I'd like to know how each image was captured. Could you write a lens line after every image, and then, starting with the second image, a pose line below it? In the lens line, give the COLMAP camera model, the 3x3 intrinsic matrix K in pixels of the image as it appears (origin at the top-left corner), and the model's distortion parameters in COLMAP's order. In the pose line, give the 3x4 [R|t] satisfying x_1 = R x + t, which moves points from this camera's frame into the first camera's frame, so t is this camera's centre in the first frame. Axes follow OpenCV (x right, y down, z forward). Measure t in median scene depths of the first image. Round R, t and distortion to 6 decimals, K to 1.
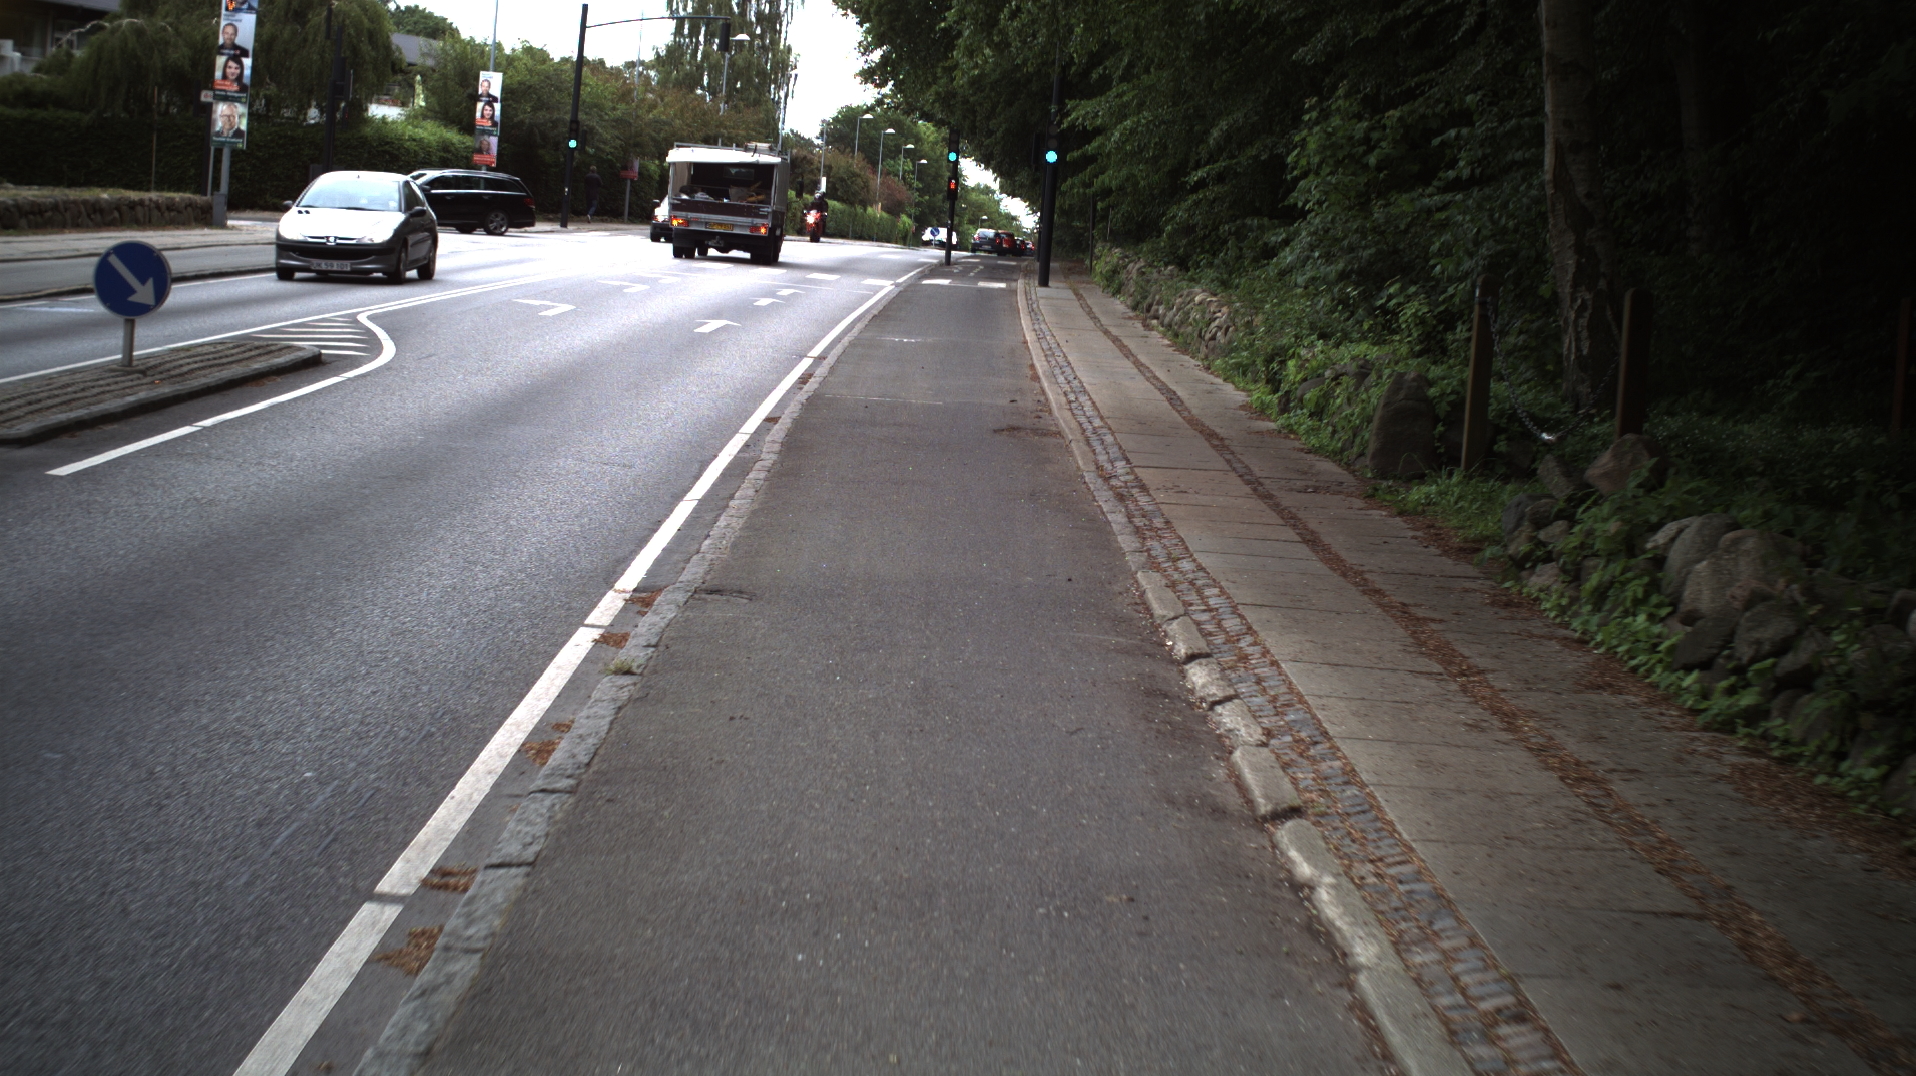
lens RADIAL K [[3121.0, 0, 958.0], [0, 3121.0, 538.0], [0, 0, 1]] dist [-0.270862, 0.261896]
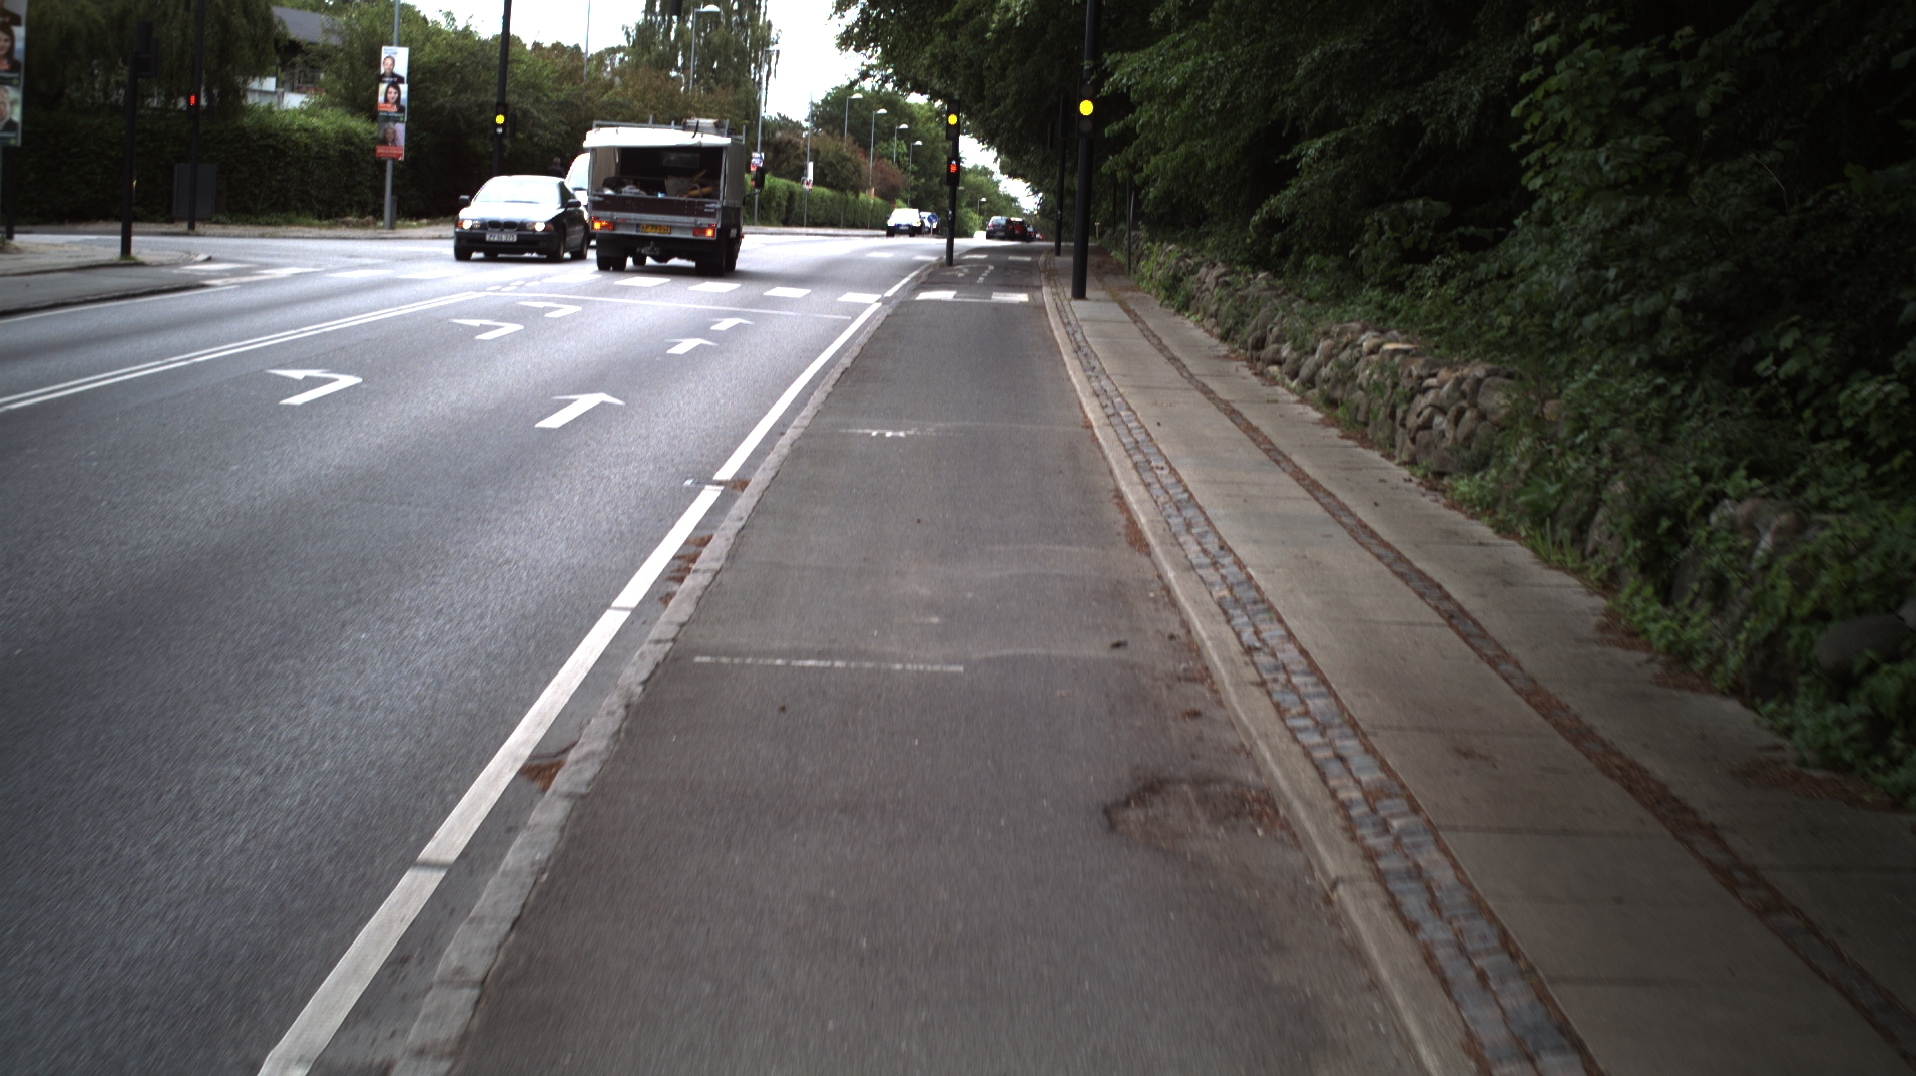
lens RADIAL K [[3121.0, 0, 958.0], [0, 3121.0, 538.0], [0, 0, 1]] dist [-0.270862, 0.261896]
pose [[0.999651, -0.026367, -0.001847, -0.001834], [0.026378, 0.999635, 0.005803, -0.026125], [0.001693, -0.005850, 0.999981, 0.229407]]
